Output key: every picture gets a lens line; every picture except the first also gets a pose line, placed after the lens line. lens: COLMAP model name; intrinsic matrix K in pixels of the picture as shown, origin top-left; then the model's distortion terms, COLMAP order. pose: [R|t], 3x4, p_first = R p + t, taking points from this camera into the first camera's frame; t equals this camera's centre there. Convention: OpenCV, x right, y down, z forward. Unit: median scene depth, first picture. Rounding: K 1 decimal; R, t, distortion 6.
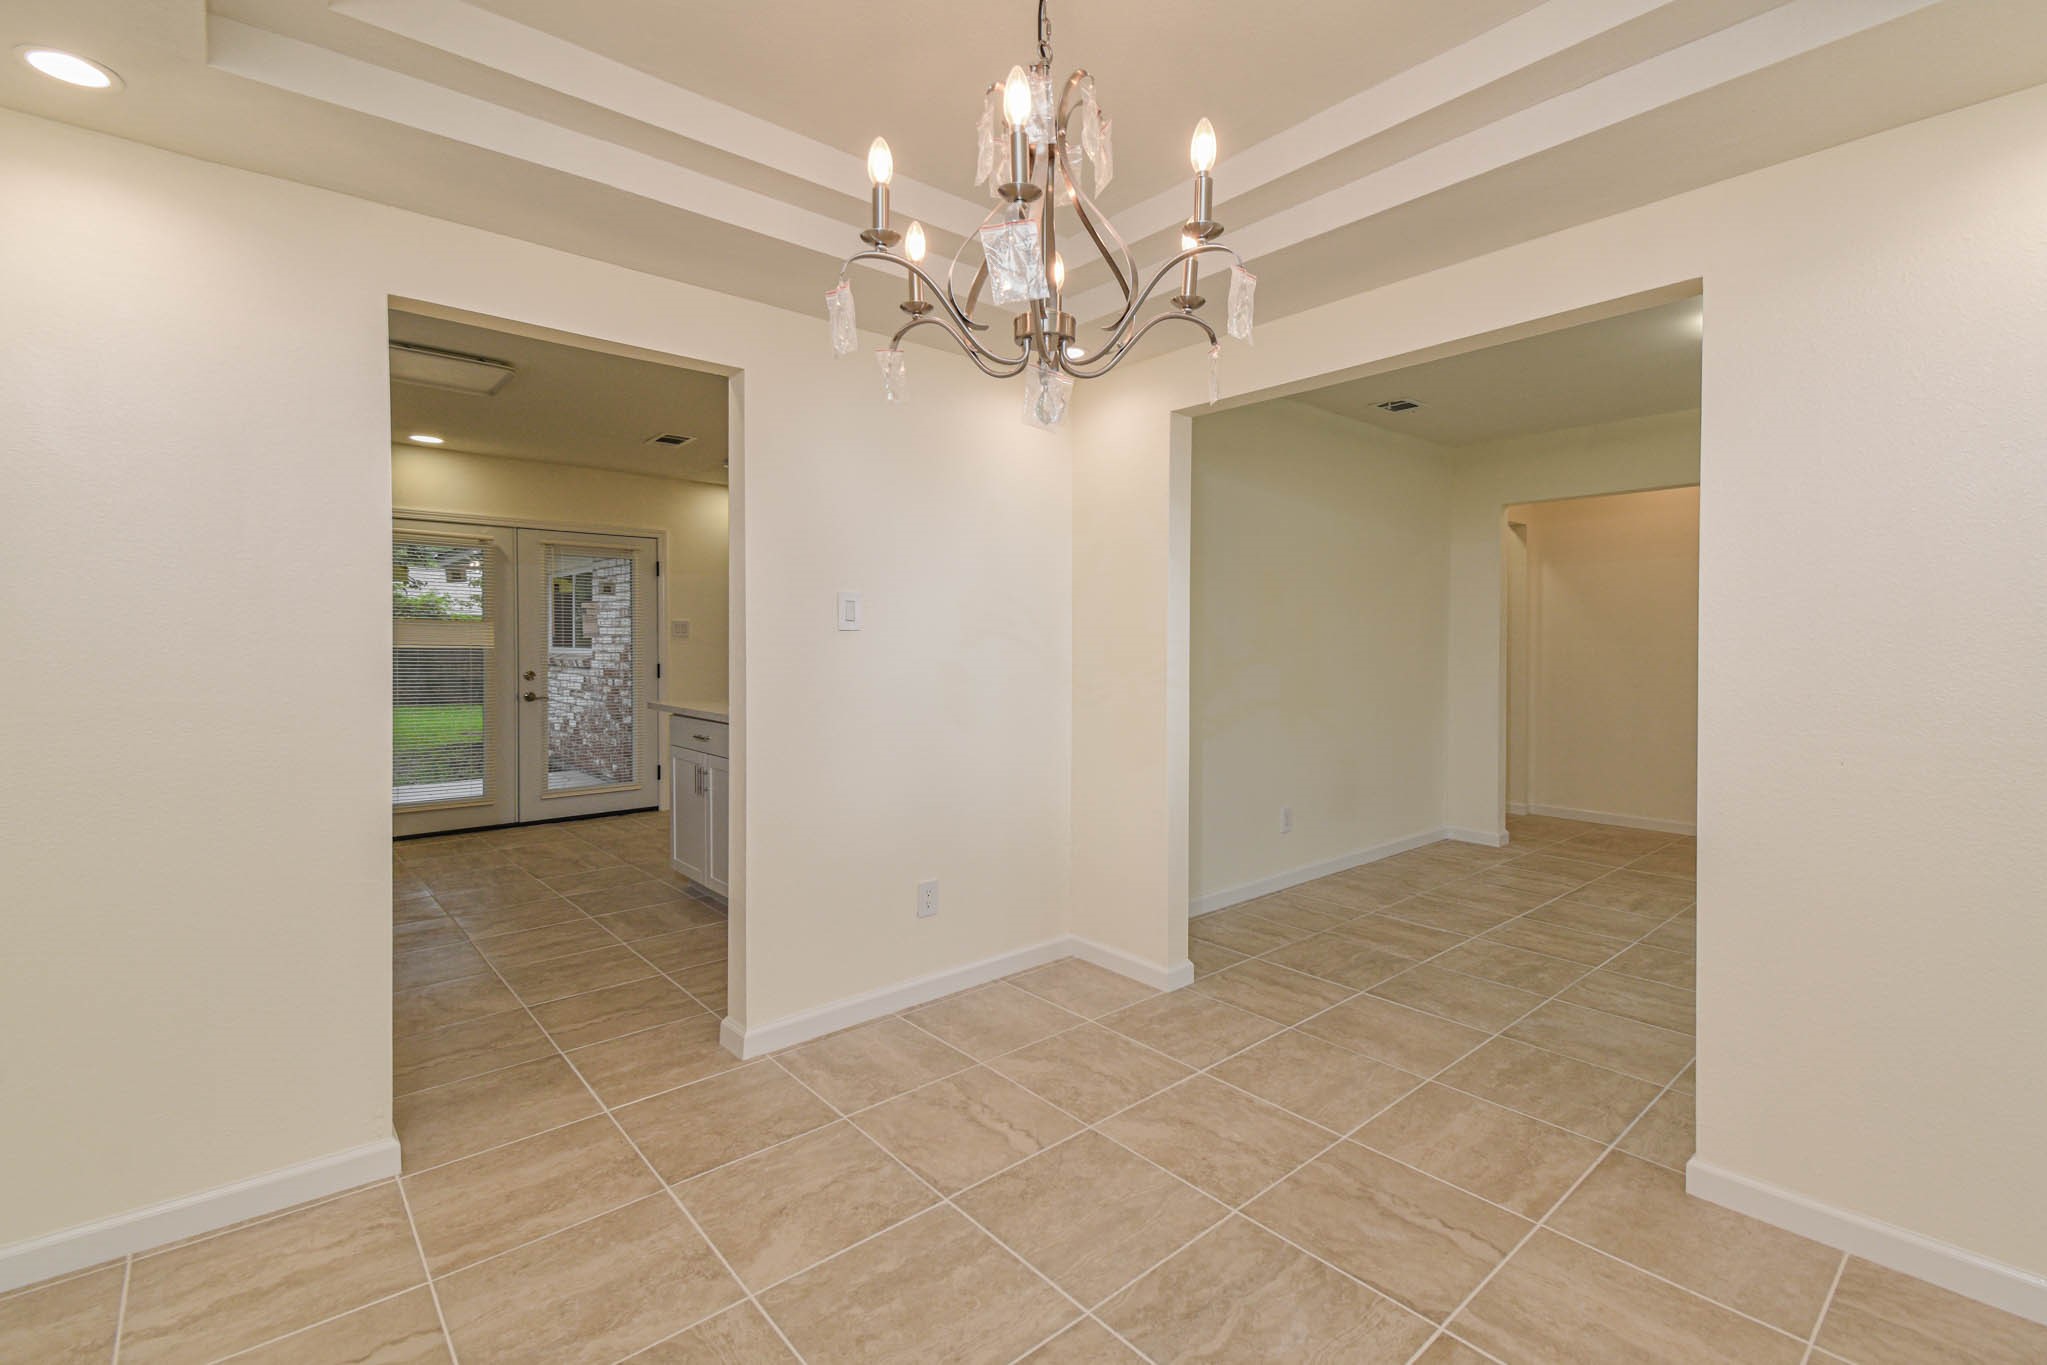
lens RADIAL K [[916.5, 0, 1094.2], [0, 916.5, 643.8], [0, 0, 1]] dist [0.034766, -0.027291]
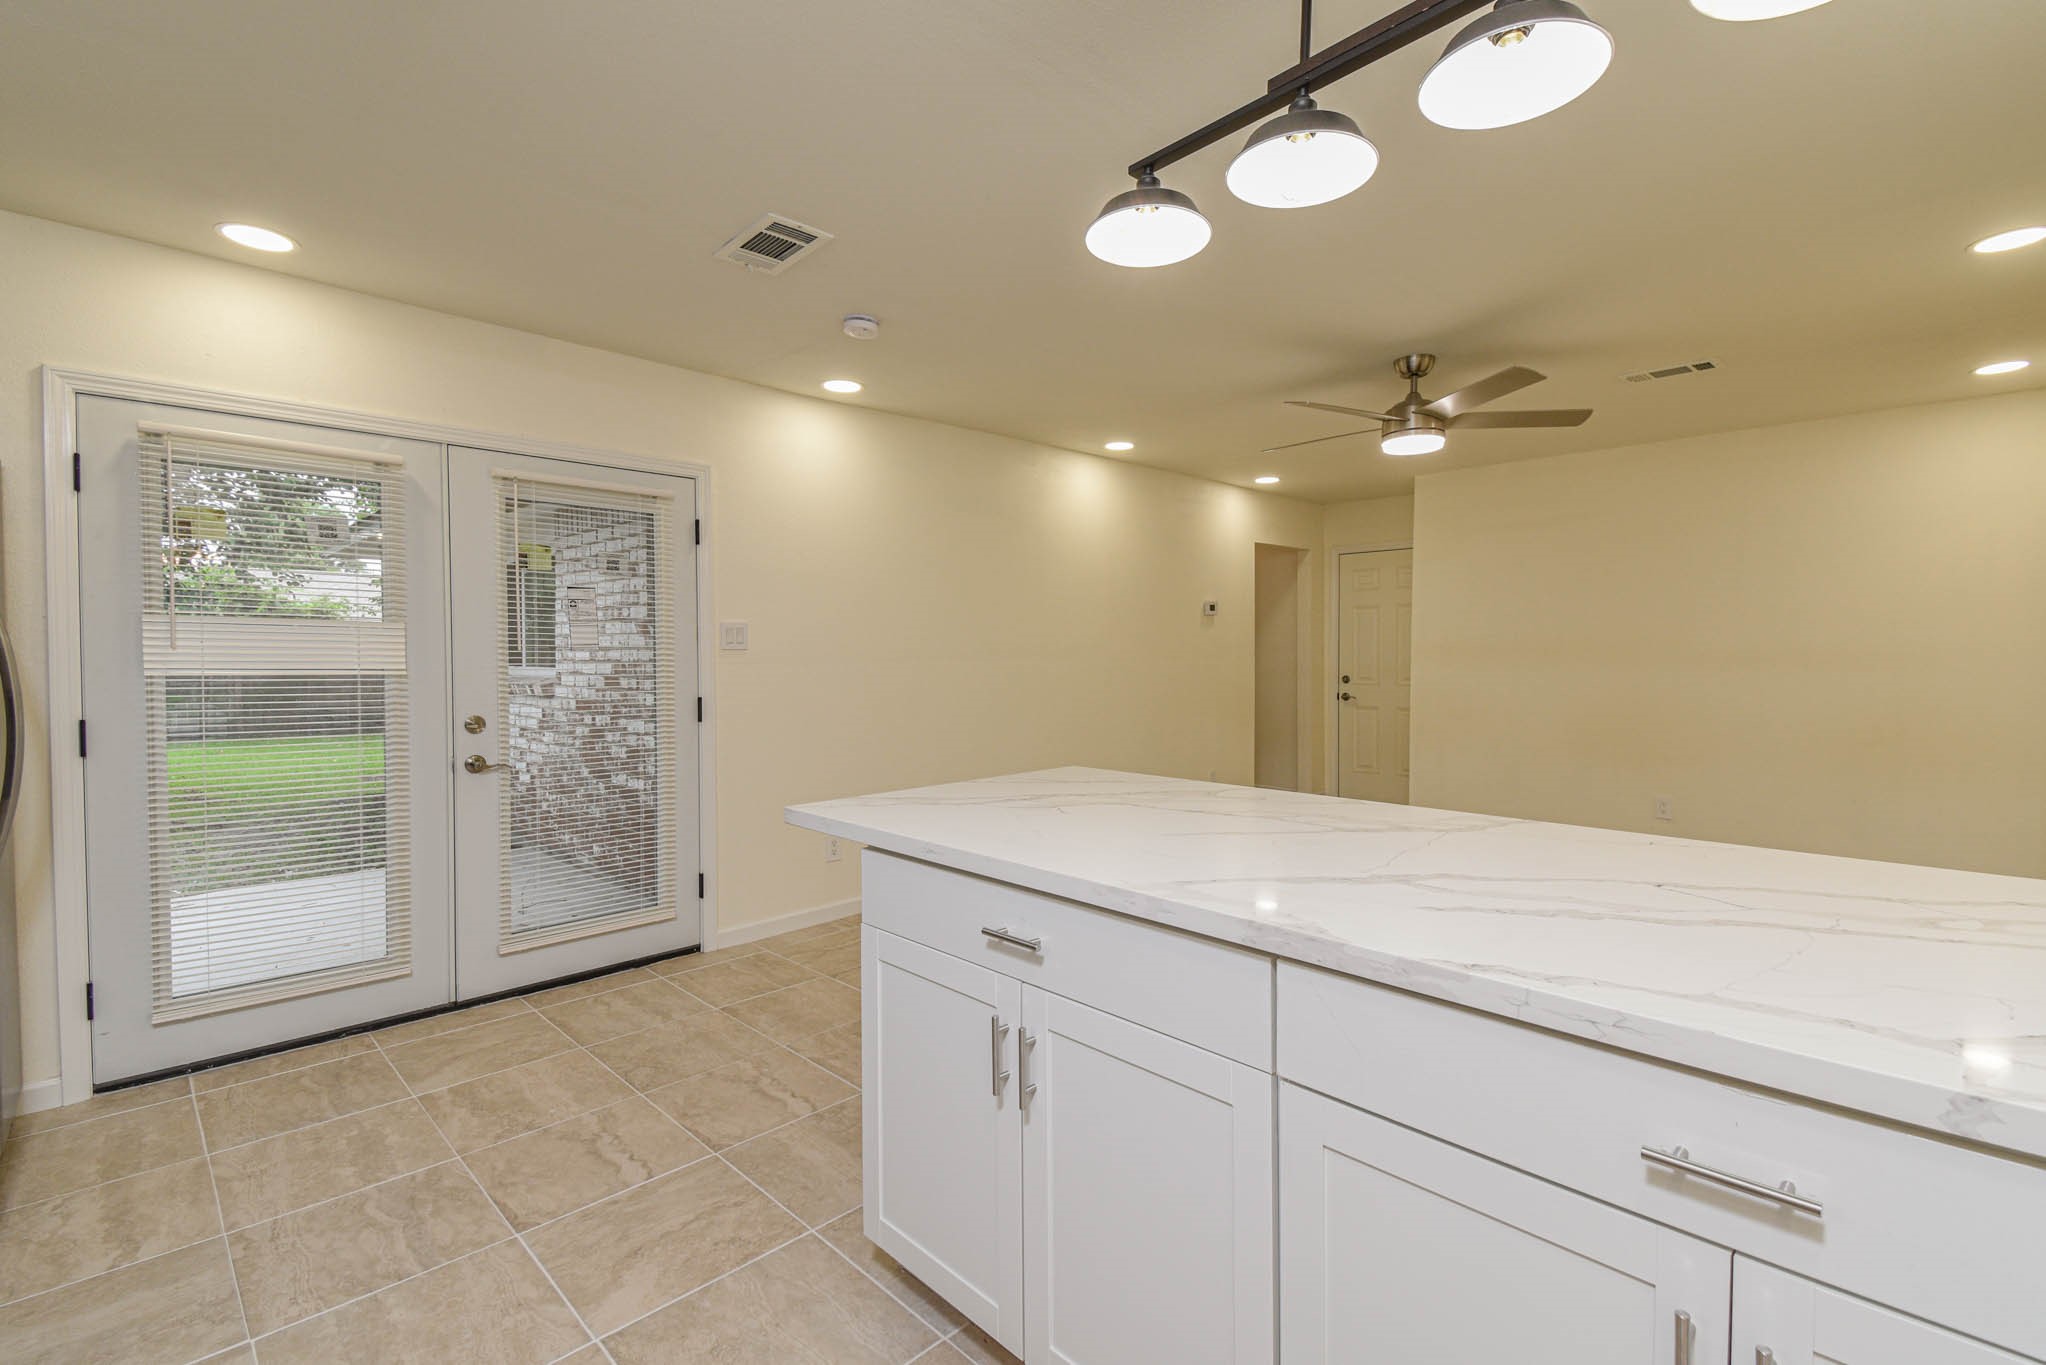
lens RADIAL K [[917.2, 0, 1047.8], [0, 917.2, 662.5], [0, 0, 1]] dist [0.043836, -0.025064]
pose [[0.999558, -0.004519, 0.029379, -0.219021], [0.004254, 0.999950, 0.009074, -0.003584], [-0.029419, -0.008945, 0.999527, 0.336684]]
